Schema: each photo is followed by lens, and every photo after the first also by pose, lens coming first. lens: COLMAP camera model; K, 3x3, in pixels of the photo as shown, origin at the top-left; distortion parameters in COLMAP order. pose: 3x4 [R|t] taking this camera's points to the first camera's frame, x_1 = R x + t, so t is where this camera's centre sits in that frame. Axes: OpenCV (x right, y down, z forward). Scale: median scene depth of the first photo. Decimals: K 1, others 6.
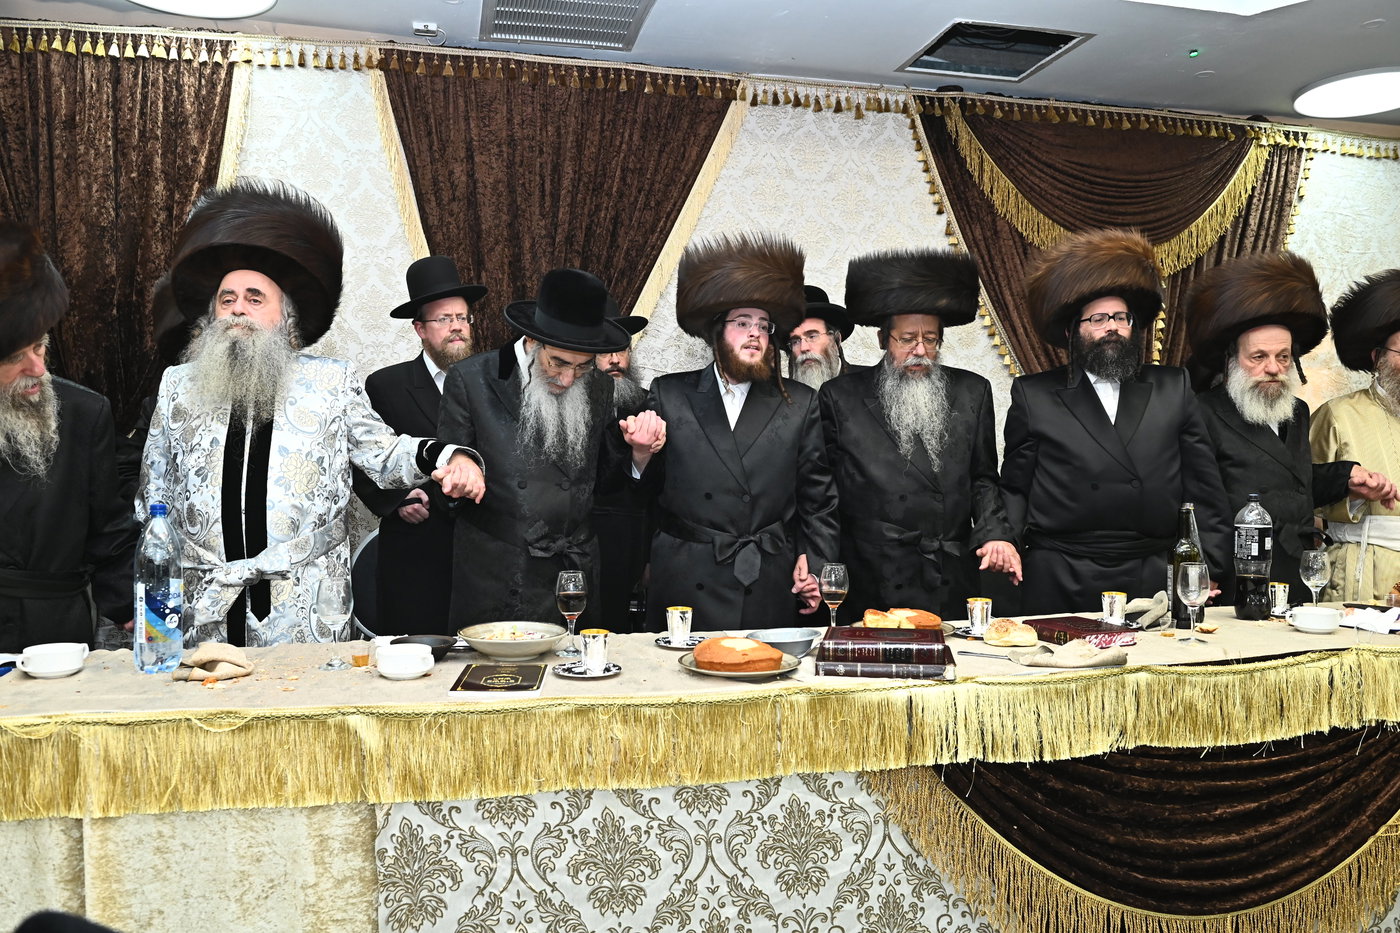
lens RADIAL K [[1089.4, 0, 660.7], [0, 1089.4, 464.2], [0, 0, 1]] dist [-0.043325, -0.009784]
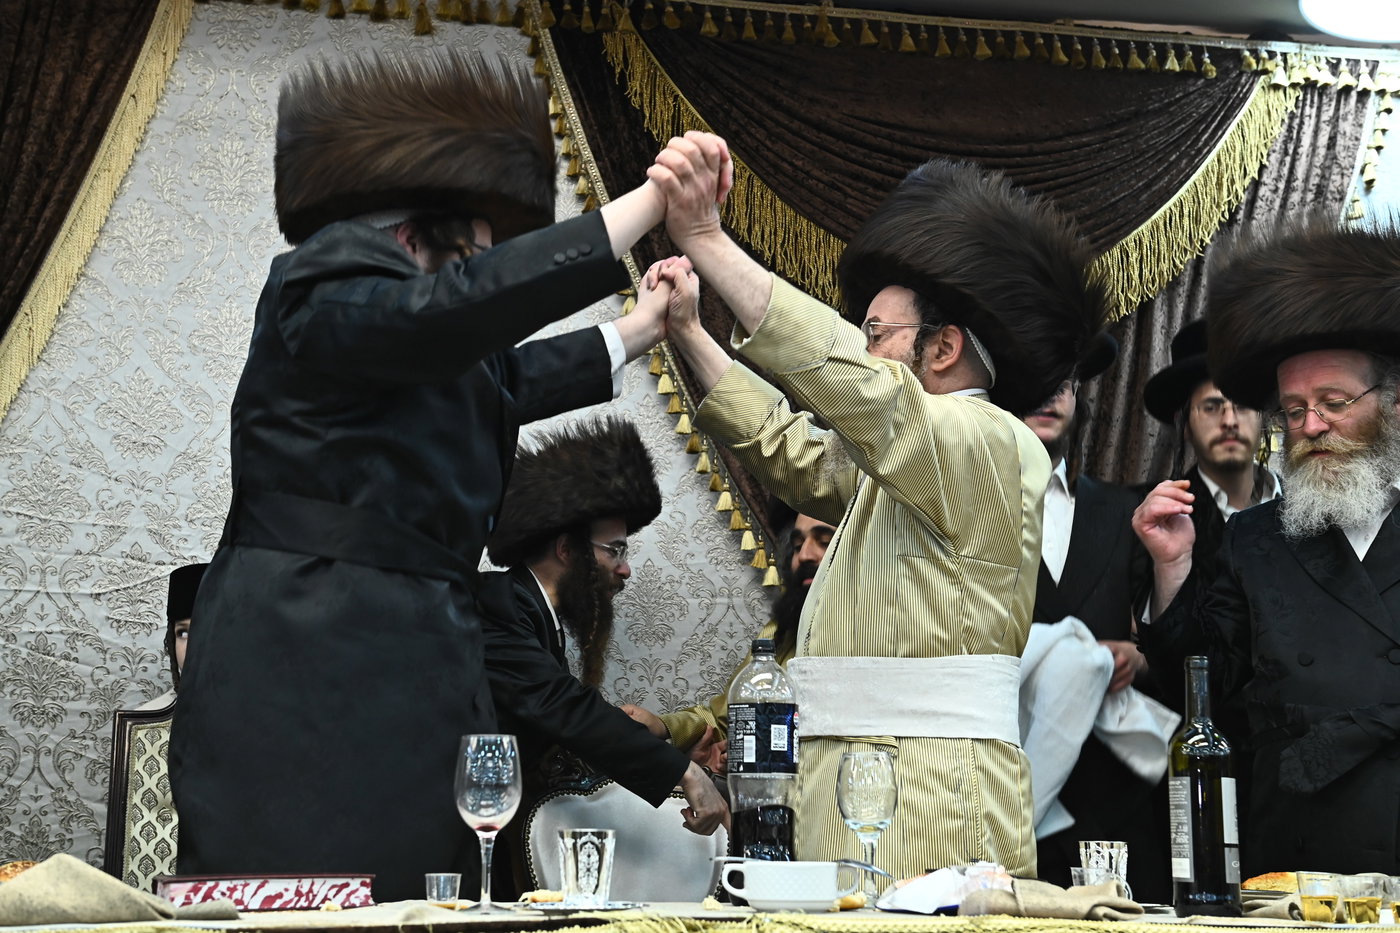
lens RADIAL K [[2083.5, 0, 705.9], [0, 2083.5, 444.8], [0, 0, 1]] dist [0.173627, 0.000000]
pose [[0.999537, 0.003852, -0.030176, 0.331473], [-0.010204, 0.976936, -0.213286, 0.084979], [0.028659, 0.213496, 0.976524, 0.052869]]
